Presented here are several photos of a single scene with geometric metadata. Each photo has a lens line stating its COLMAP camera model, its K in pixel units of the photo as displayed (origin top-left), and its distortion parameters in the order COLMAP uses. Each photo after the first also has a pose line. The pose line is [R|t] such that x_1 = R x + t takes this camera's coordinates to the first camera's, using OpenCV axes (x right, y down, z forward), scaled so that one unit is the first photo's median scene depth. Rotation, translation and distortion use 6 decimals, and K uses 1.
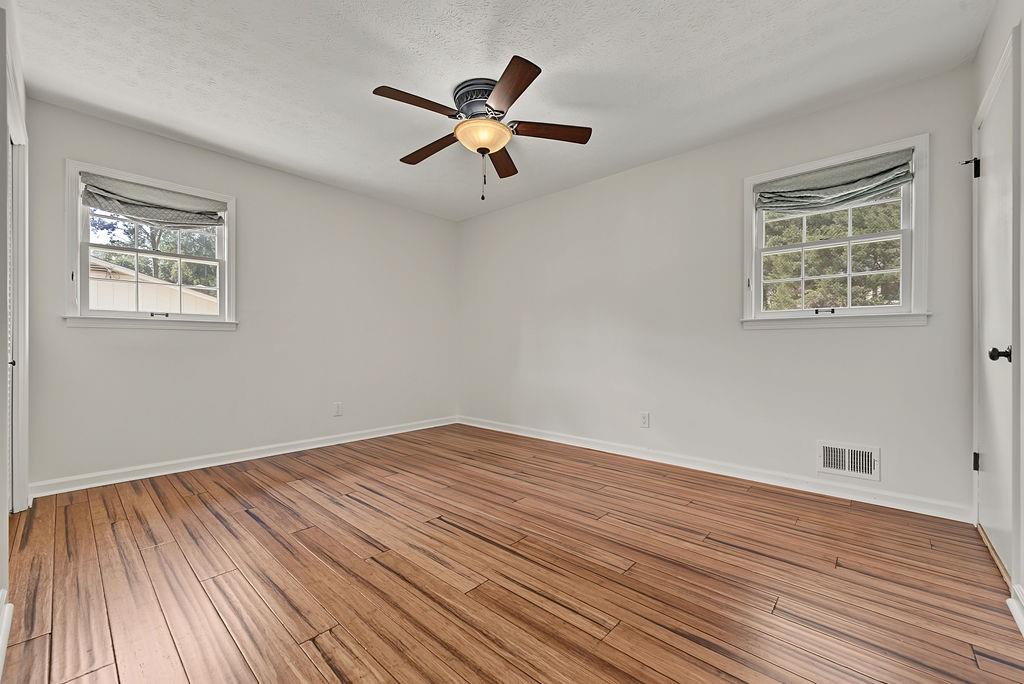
lens RADIAL K [[411.6, 0, 514.8], [0, 411.6, 347.8], [0, 0, 1]] dist [0.001334, -0.000176]
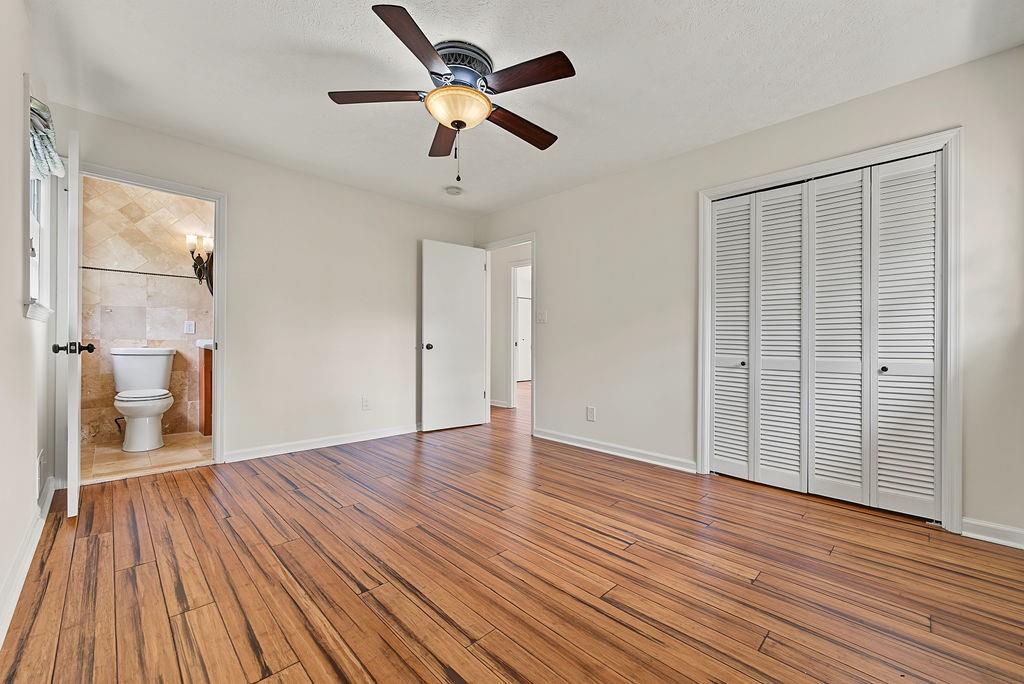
lens RADIAL K [[411.6, 0, 514.8], [0, 411.6, 347.8], [0, 0, 1]] dist [0.001334, -0.000176]
pose [[-0.998327, -0.011916, 0.056584, -0.230643], [-0.010918, 0.999780, 0.017921, -0.018793], [-0.056785, 0.017273, -0.998237, 1.737757]]
